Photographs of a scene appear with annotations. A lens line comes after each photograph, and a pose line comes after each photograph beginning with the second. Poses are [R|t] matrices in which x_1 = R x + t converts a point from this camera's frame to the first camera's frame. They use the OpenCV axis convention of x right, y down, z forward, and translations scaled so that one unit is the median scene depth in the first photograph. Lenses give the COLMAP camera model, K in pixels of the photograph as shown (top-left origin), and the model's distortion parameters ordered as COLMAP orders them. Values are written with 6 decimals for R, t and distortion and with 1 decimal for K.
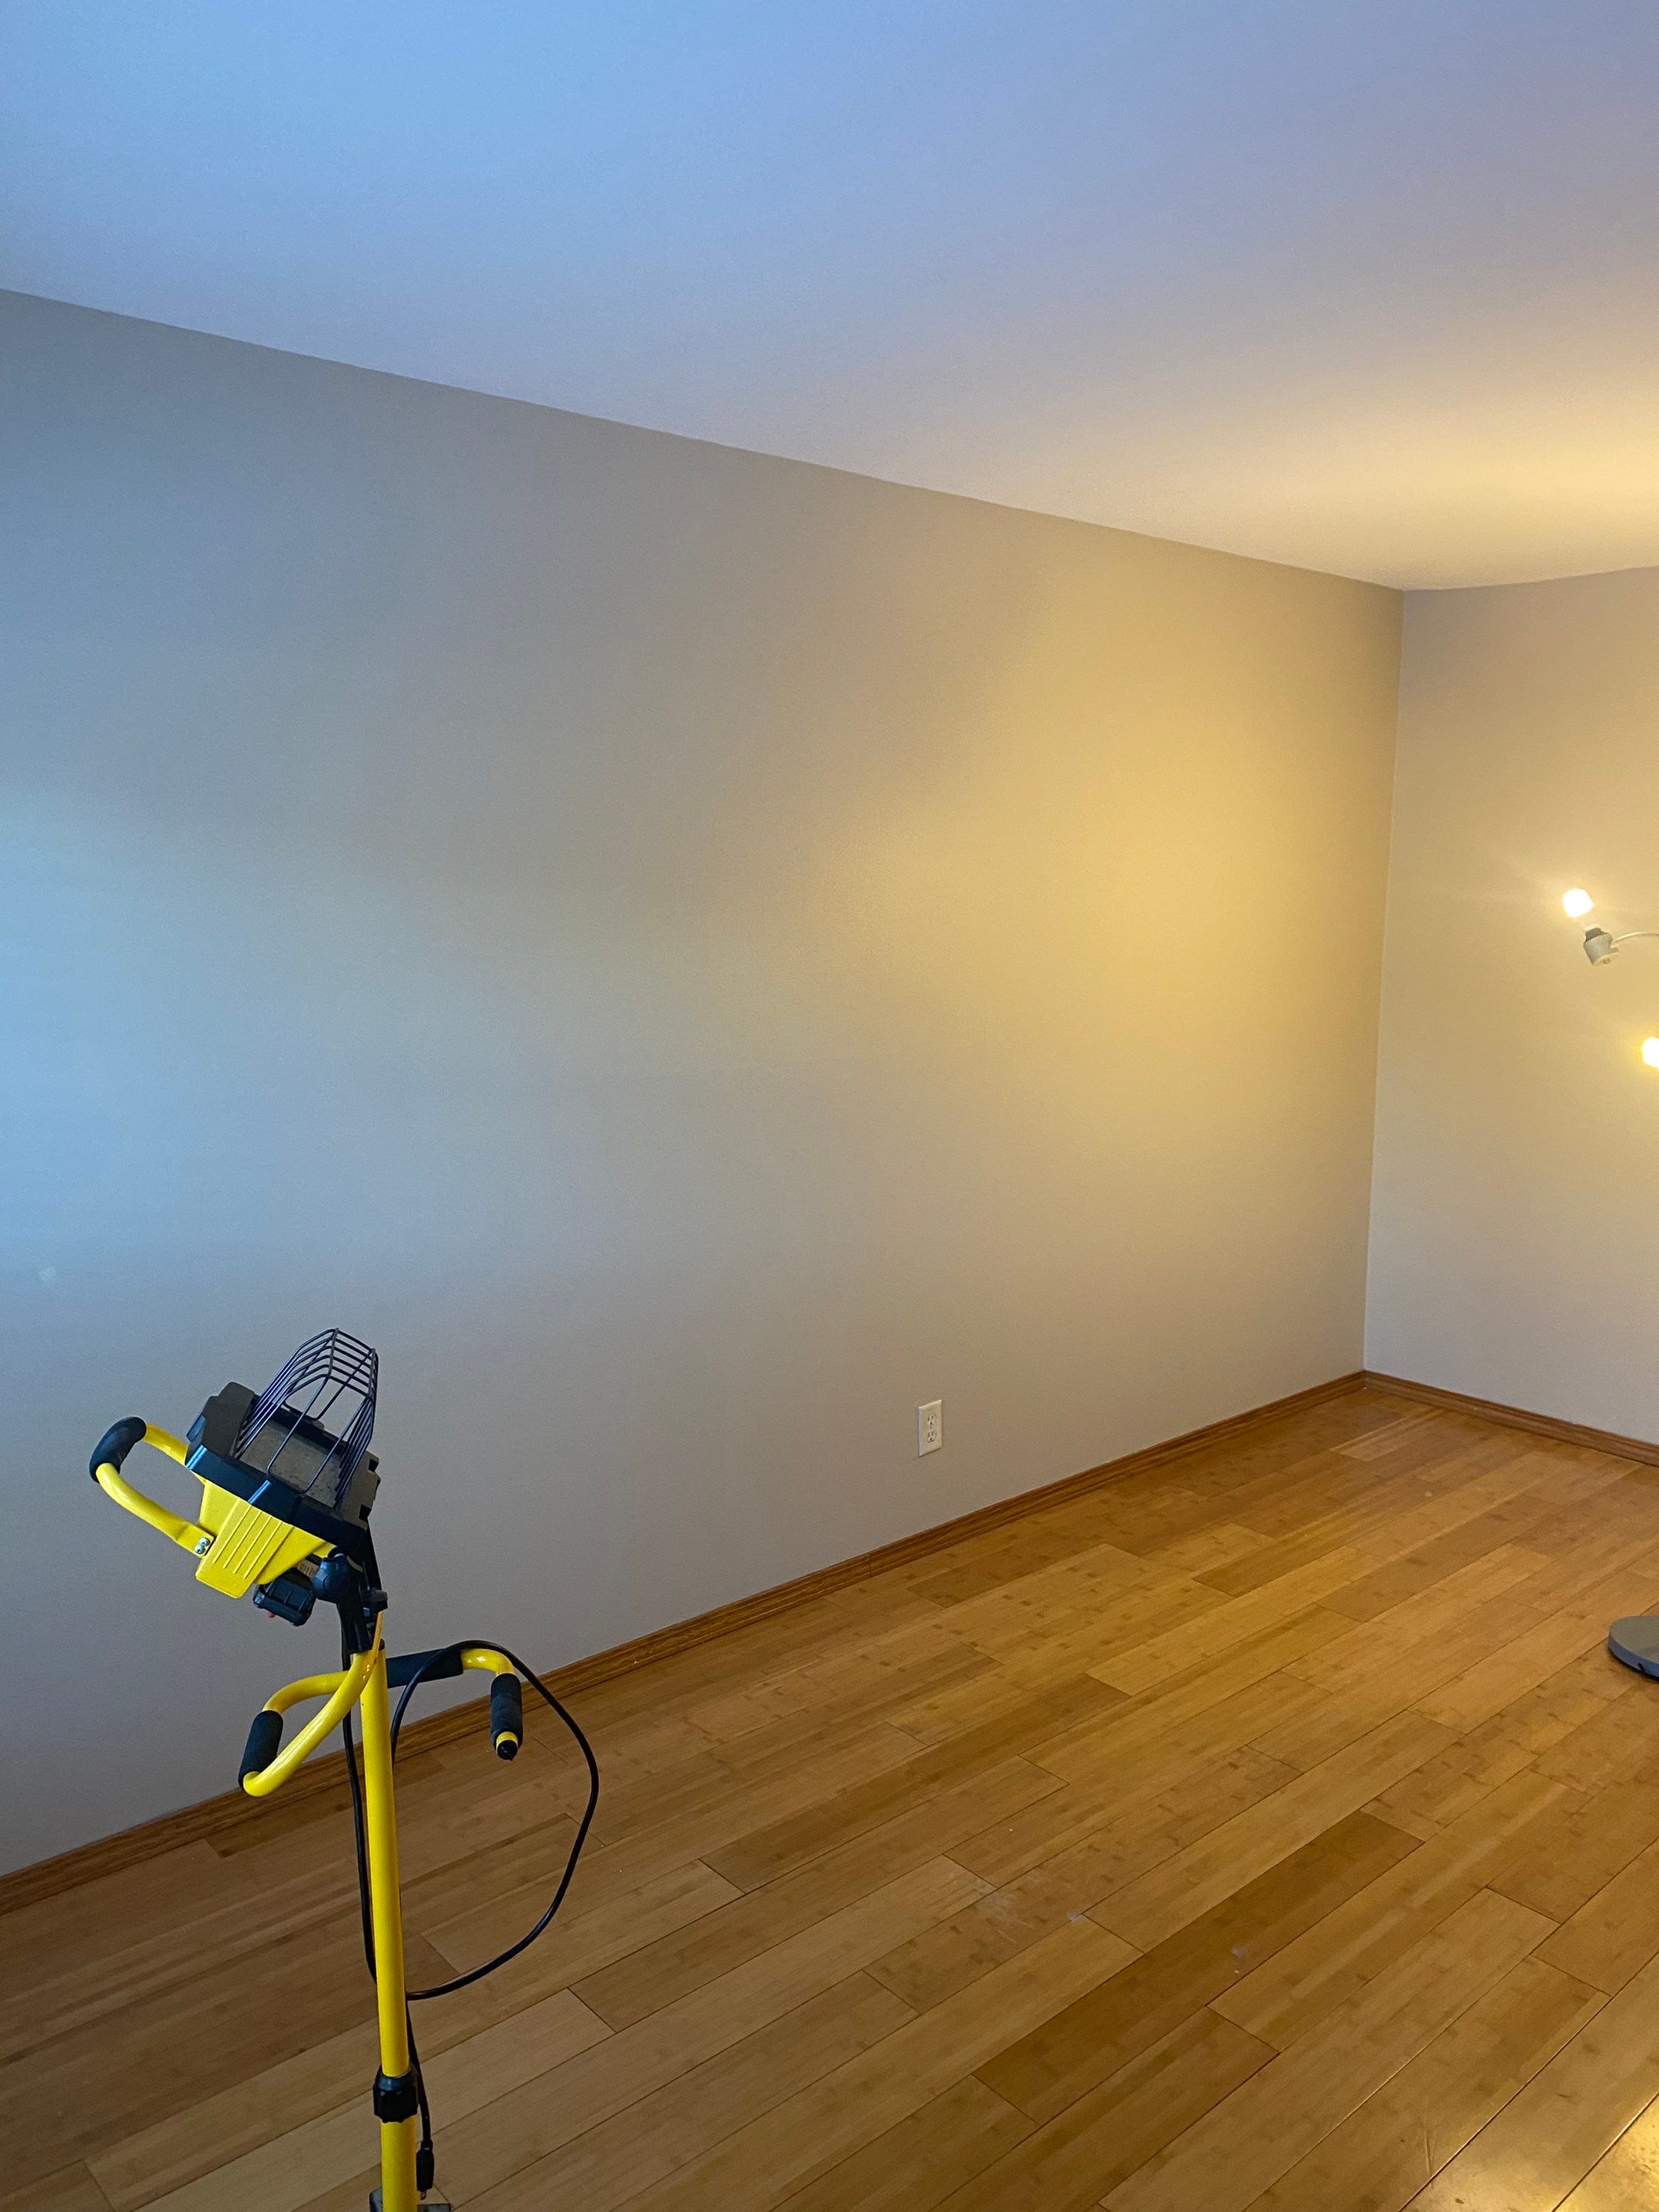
lens RADIAL K [[1694.5, 0, 832.0], [0, 1694.5, 1101.1], [0, 0, 1]] dist [0.001706, 0.009962]
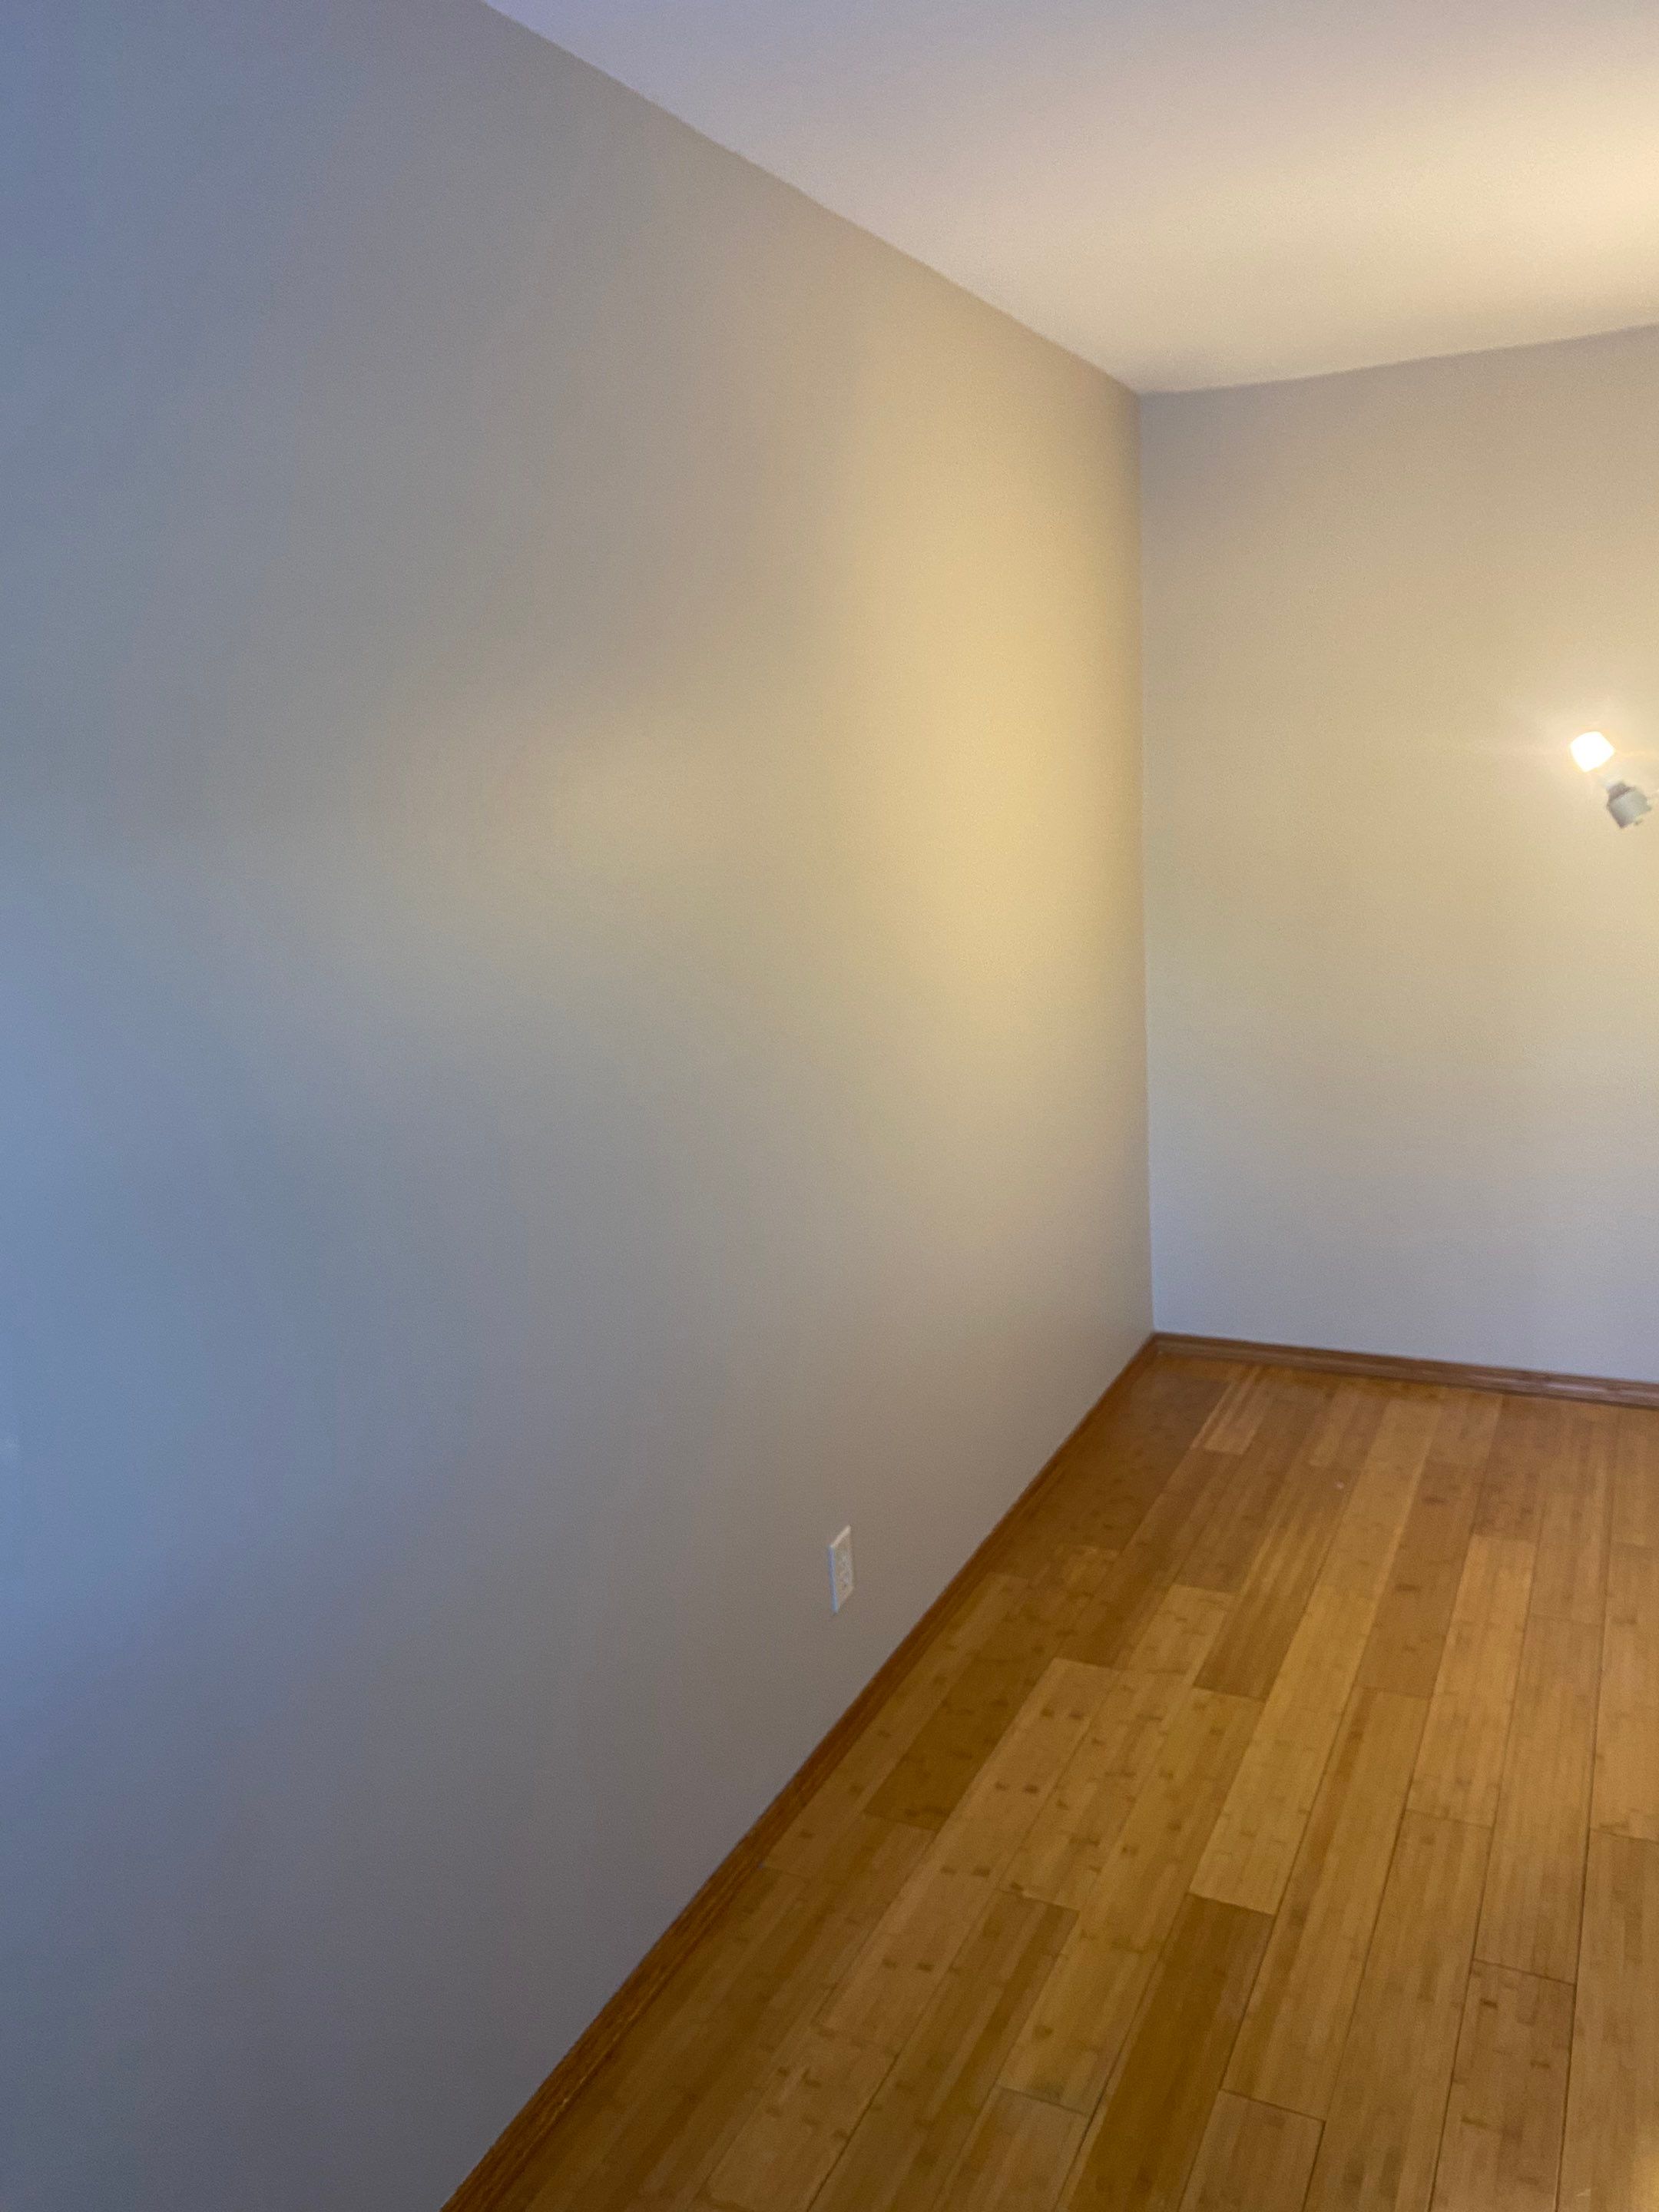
lens RADIAL K [[1694.5, 0, 827.4], [0, 1694.5, 1116.5], [0, 0, 1]] dist [0.001706, 0.009962]
pose [[0.922425, -0.137815, 0.360749, -0.179392], [0.116597, 0.989948, 0.080050, -0.050411], [-0.368155, -0.031777, 0.929221, 0.369360]]
